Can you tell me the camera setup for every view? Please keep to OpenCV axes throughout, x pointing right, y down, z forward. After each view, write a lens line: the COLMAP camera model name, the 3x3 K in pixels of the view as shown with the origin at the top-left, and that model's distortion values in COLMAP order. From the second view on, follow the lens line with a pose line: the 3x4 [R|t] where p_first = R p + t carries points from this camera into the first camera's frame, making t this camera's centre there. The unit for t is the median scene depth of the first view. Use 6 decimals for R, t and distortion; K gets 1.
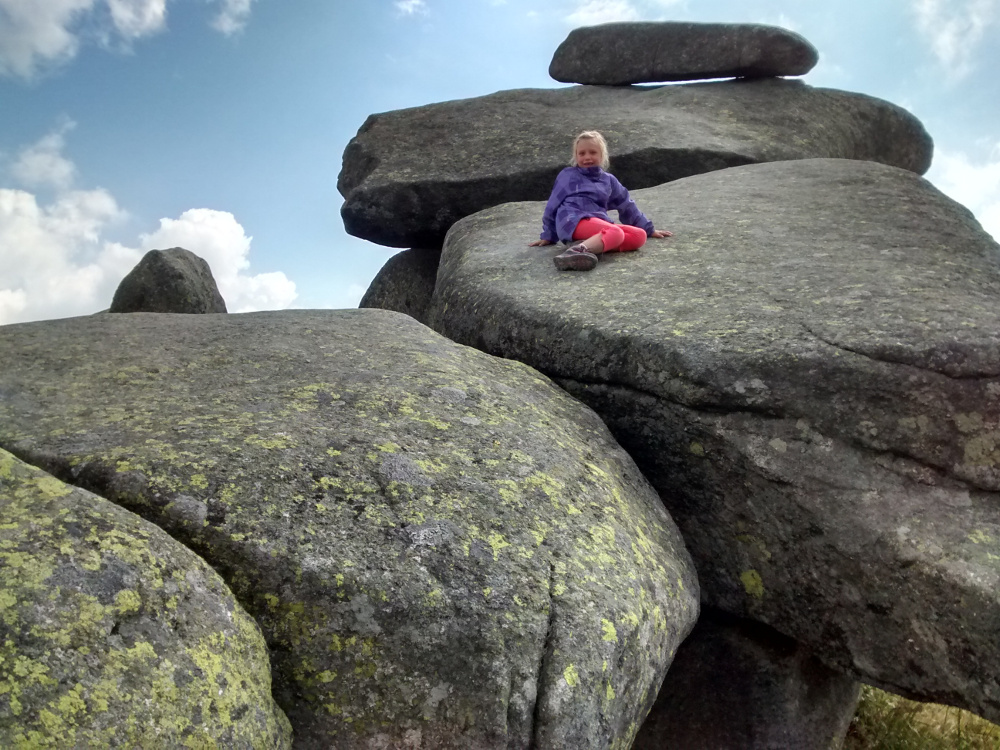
lens RADIAL K [[1091.9, 0, 499.8], [0, 1091.9, 375.1], [0, 0, 1]] dist [0.033847, 0.000000]
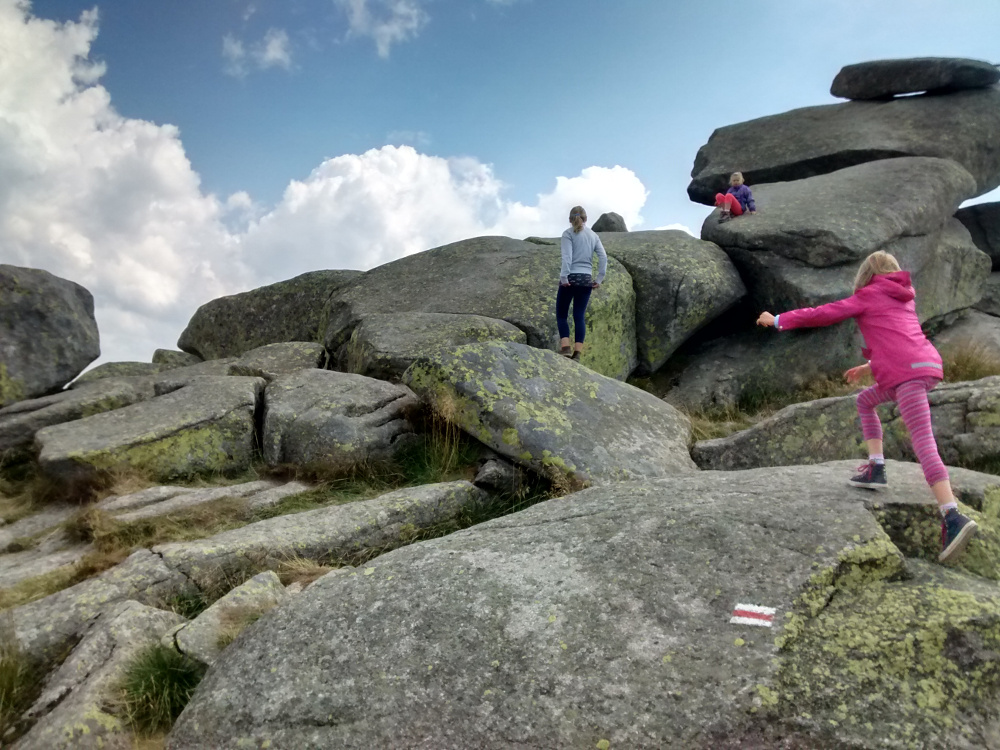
lens RADIAL K [[1091.9, 0, 500.7], [0, 1091.9, 376.1], [0, 0, 1]] dist [0.033847, 0.000000]
pose [[0.931863, 0.016406, -0.362438, 0.273409], [-0.002161, 0.999210, 0.039674, 0.114492], [0.362803, -0.036187, 0.931163, -1.024078]]
